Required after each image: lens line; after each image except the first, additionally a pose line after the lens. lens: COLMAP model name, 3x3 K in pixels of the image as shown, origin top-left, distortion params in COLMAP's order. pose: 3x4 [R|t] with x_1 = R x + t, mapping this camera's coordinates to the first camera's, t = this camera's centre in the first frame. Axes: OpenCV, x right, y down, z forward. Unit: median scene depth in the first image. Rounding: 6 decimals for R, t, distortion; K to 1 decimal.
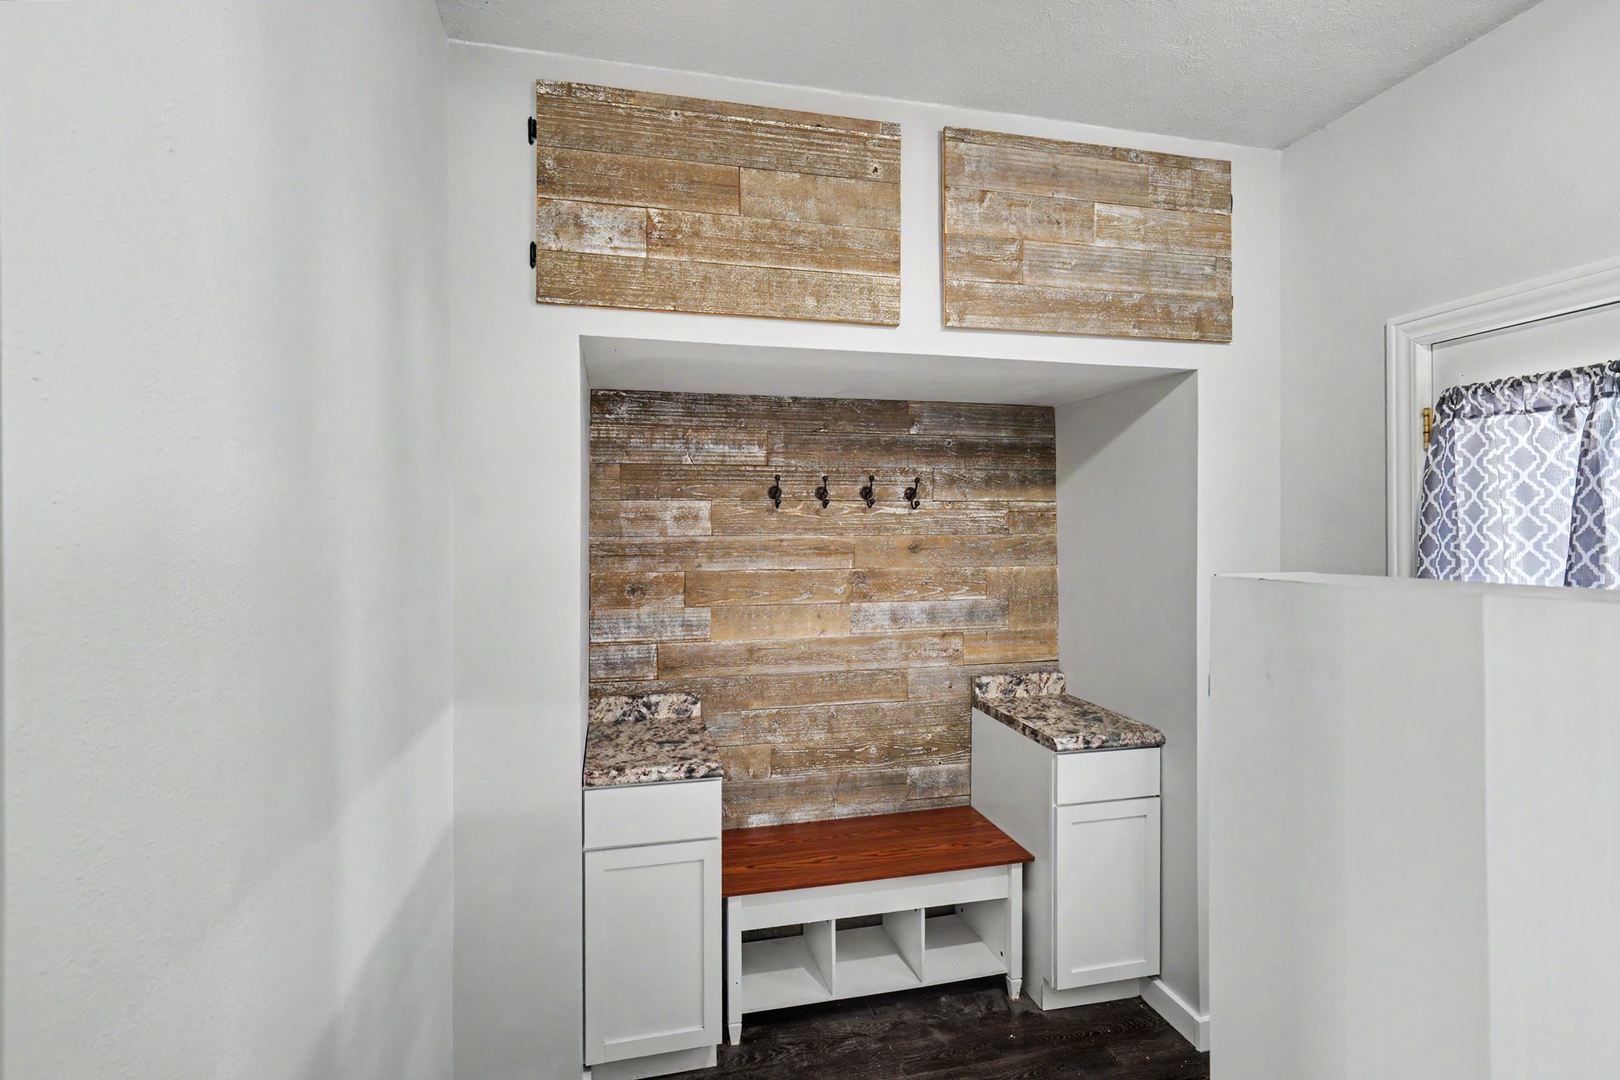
lens RADIAL K [[799.3, 0, 808.8], [0, 799.3, 531.4], [0, 0, 1]] dist [0.003123, 0.000726]
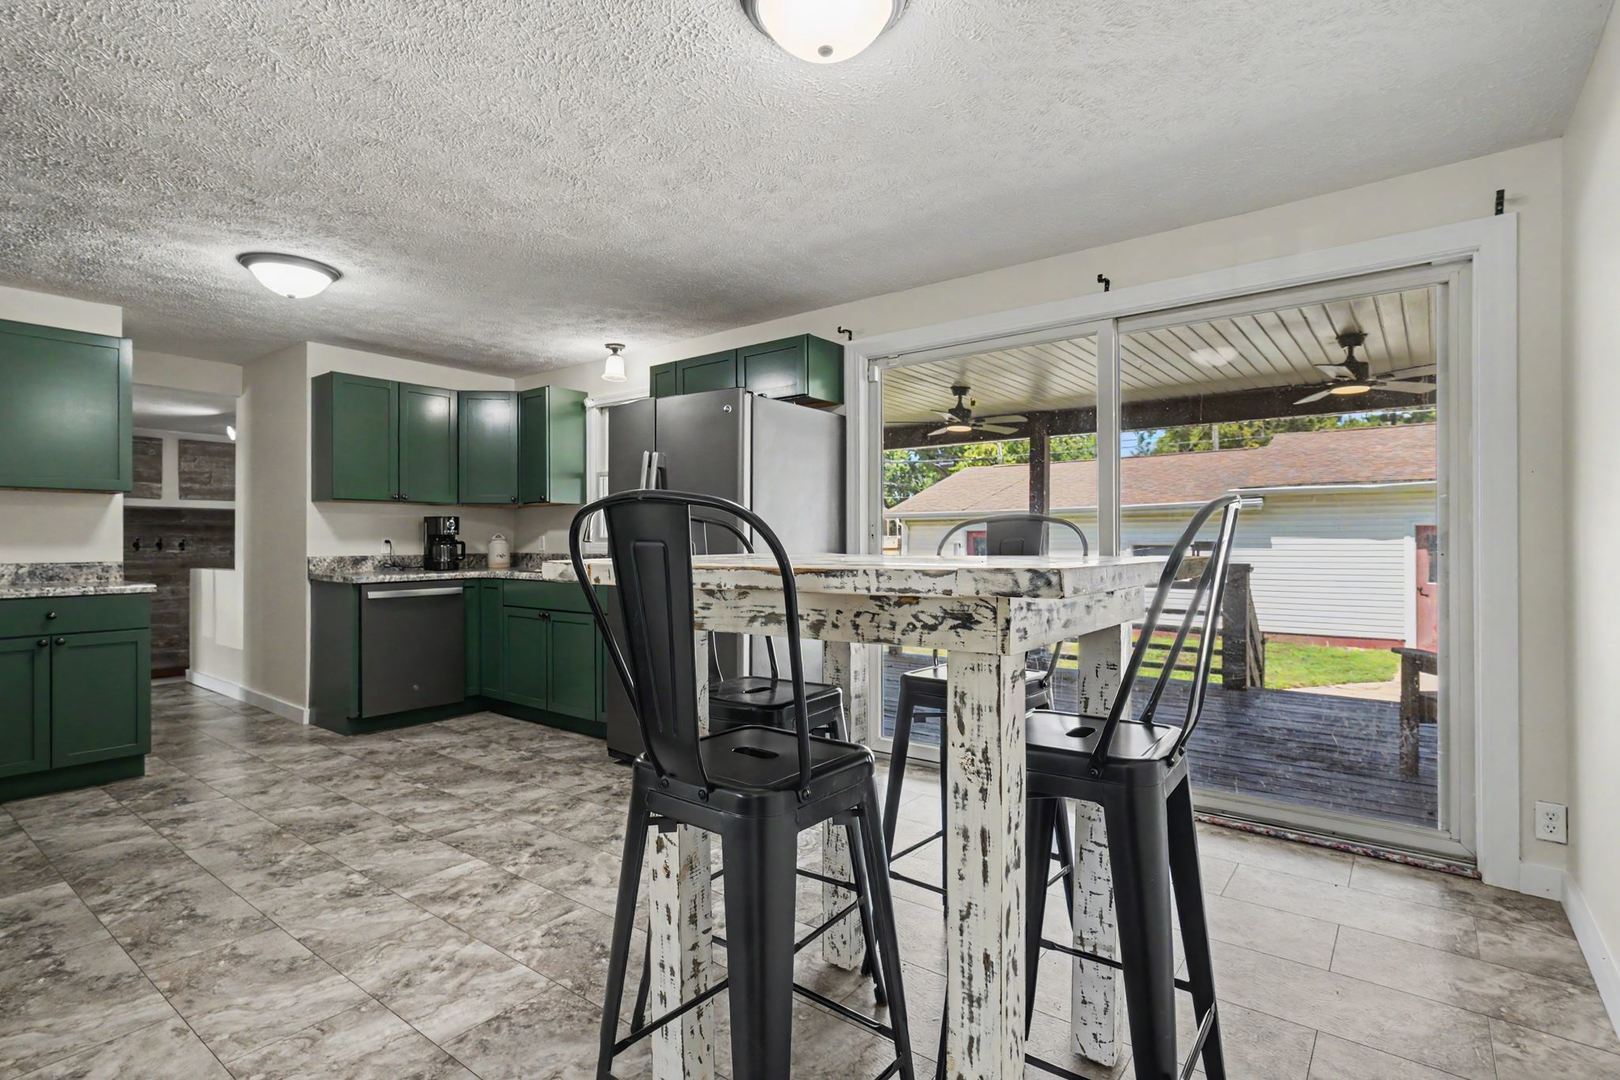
lens RADIAL K [[799.3, 0, 817.0], [0, 799.3, 535.5], [0, 0, 1]] dist [0.003123, 0.000726]
pose [[0.782686, 0.009521, 0.622344, 0.166975], [-0.002316, 0.999921, -0.012385, -0.067995], [-0.622413, 0.008252, 0.782646, -3.191428]]
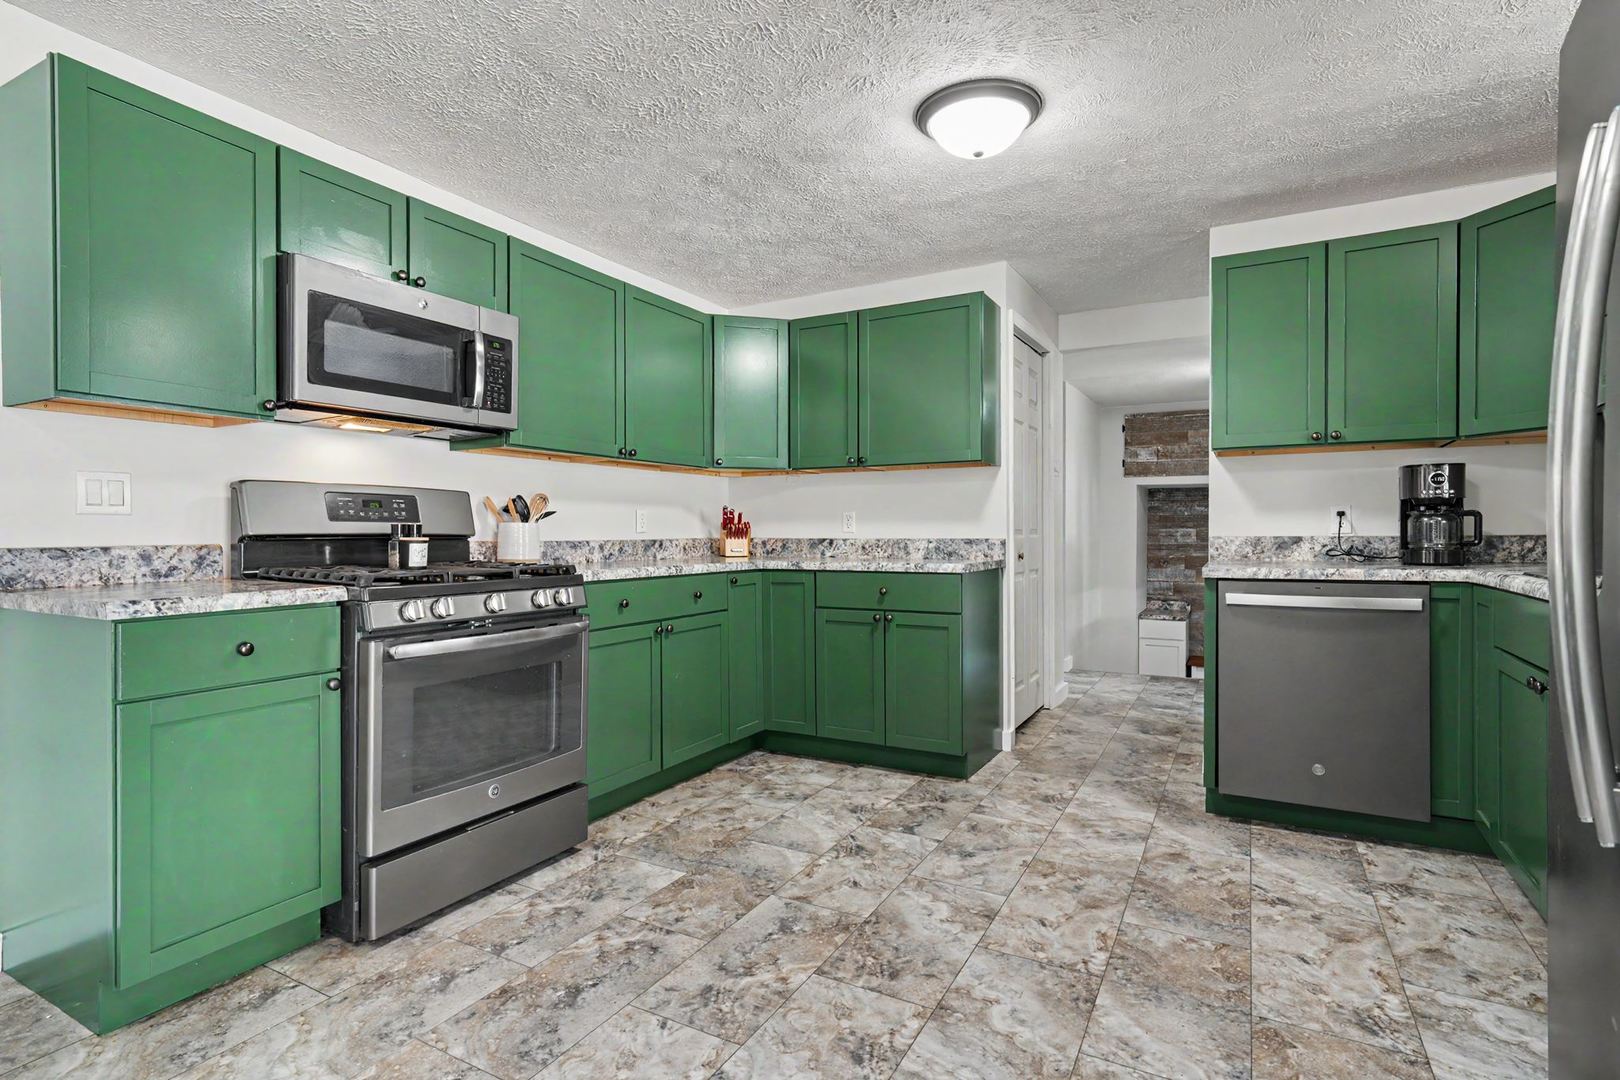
lens RADIAL K [[799.3, 0, 807.8], [0, 799.3, 536.0], [0, 0, 1]] dist [0.003123, 0.000726]
pose [[0.730704, 0.008643, -0.682640, 0.929810], [-0.002326, 0.999946, 0.010172, -0.047968], [0.682690, -0.005845, 0.730684, -2.245154]]
